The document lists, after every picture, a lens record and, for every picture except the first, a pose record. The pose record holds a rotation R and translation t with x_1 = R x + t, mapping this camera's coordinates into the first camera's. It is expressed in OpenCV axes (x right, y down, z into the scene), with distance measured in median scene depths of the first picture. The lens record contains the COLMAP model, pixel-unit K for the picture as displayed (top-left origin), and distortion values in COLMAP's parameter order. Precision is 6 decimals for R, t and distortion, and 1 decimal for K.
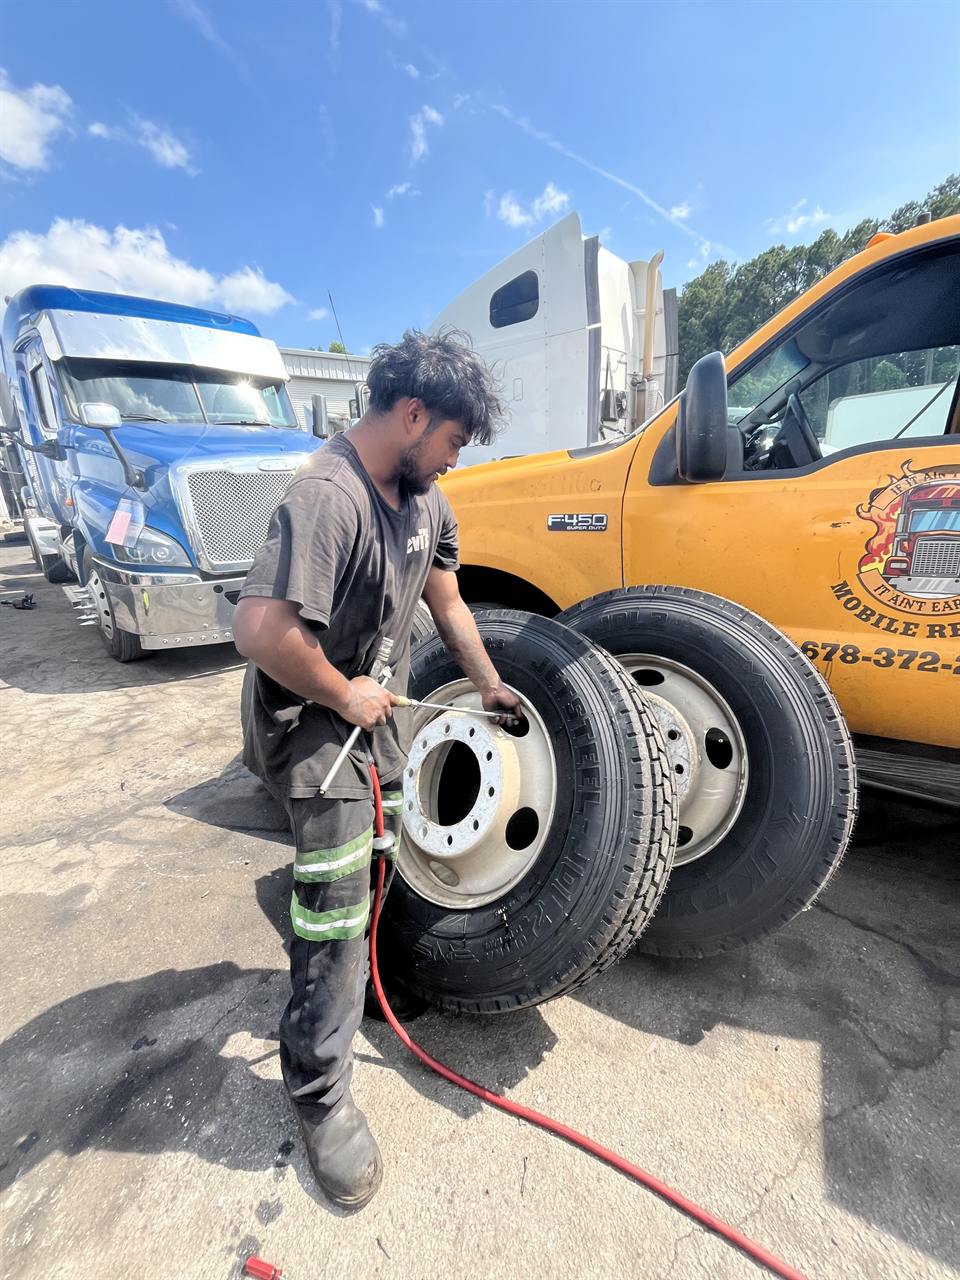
lens RADIAL K [[523.9, 0, 480.0], [0, 523.9, 640.0], [0, 0, 1]] dist [0.000236, -0.000169]
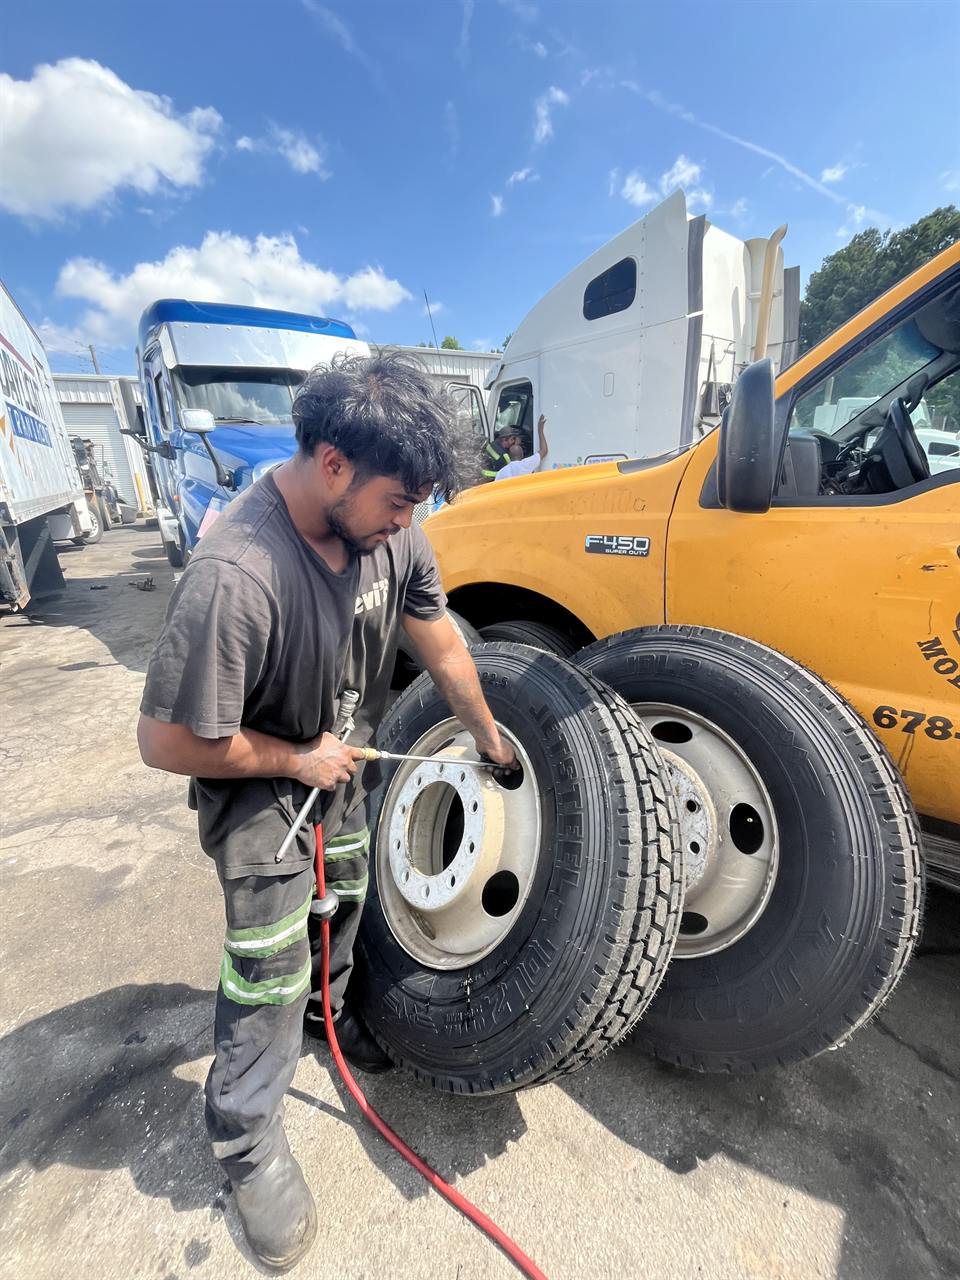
lens RADIAL K [[526.0, 0, 480.0], [0, 526.0, 640.0], [0, 0, 1]] dist [0.000088, 0.000410]
pose [[0.982008, 0.064940, -0.177325, 0.164203], [-0.062556, 0.997860, 0.019010, -0.085322], [0.178180, -0.007575, 0.983969, 0.093255]]
